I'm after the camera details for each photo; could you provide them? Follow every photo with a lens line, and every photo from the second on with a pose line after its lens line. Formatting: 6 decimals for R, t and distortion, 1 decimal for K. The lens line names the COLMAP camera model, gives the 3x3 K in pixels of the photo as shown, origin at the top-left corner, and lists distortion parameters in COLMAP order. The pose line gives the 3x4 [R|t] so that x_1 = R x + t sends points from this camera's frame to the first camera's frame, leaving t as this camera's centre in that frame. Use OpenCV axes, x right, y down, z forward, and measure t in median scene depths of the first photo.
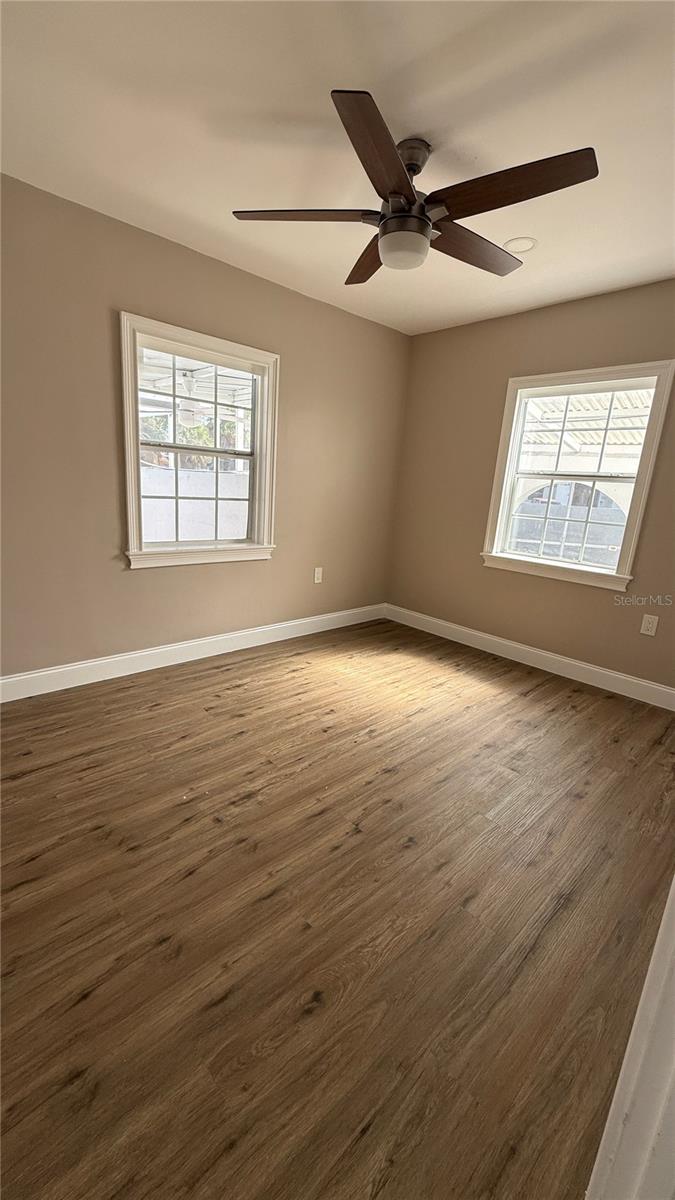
lens RADIAL K [[480.5, 0, 334.3], [0, 480.5, 595.7], [0, 0, 1]] dist [0.000425, -0.000015]
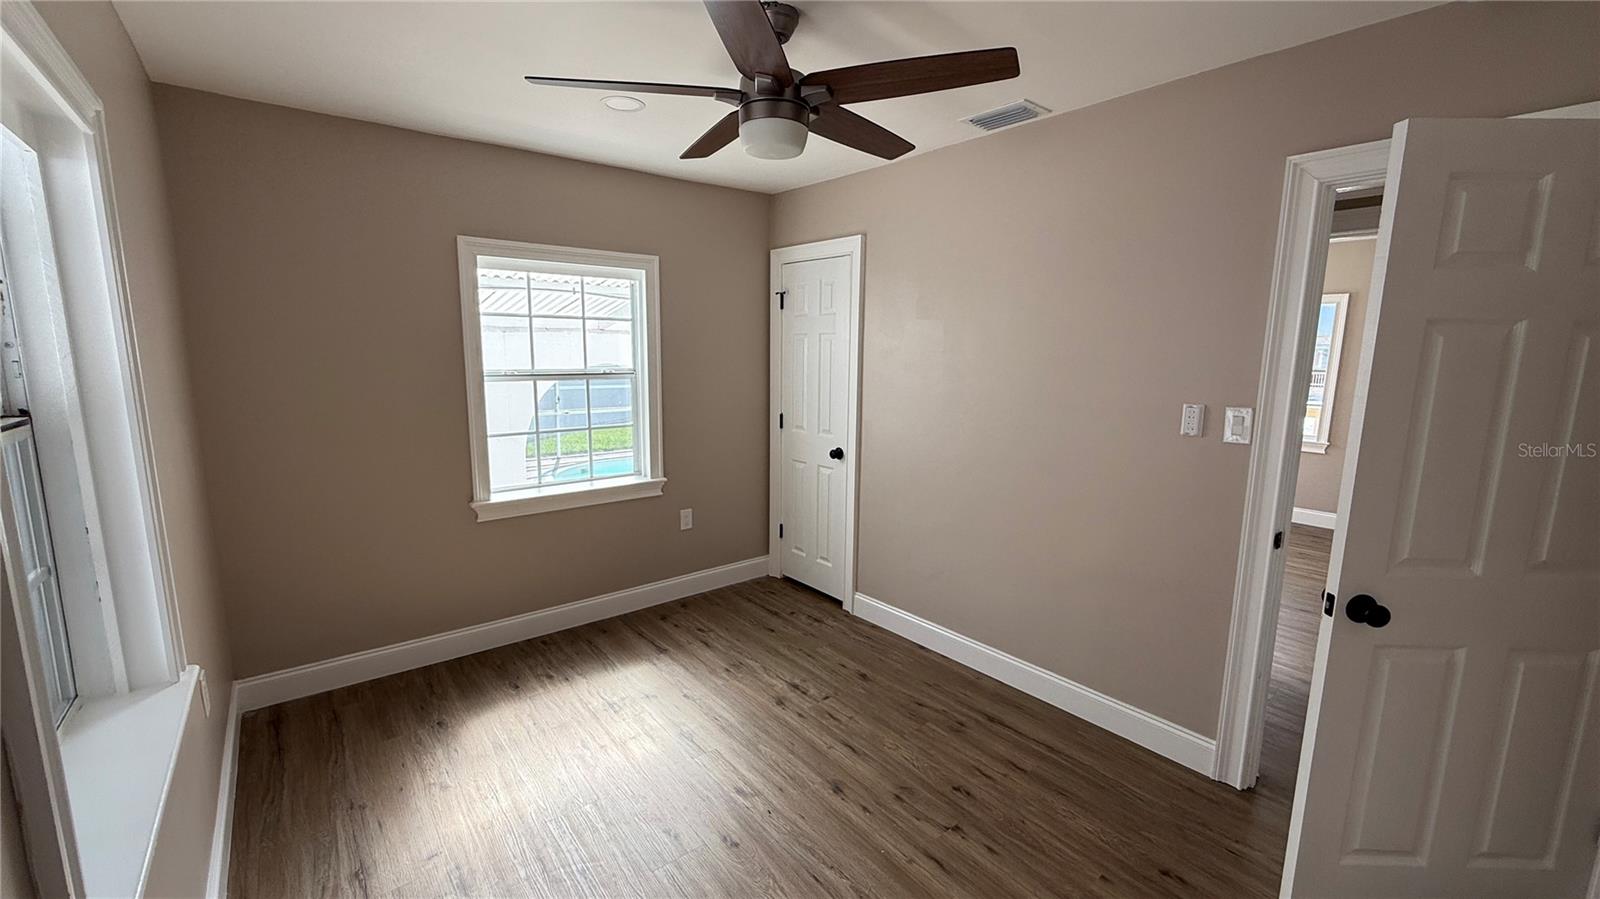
lens RADIAL K [[640.6, 0, 791.6], [0, 640.6, 450.2], [0, 0, 1]] dist [0.000425, -0.000015]
pose [[0.071813, -0.213626, 0.974272, -0.556274], [0.225042, 0.955077, 0.192829, -0.268624], [-0.971699, 0.205405, 0.116662, 0.581149]]
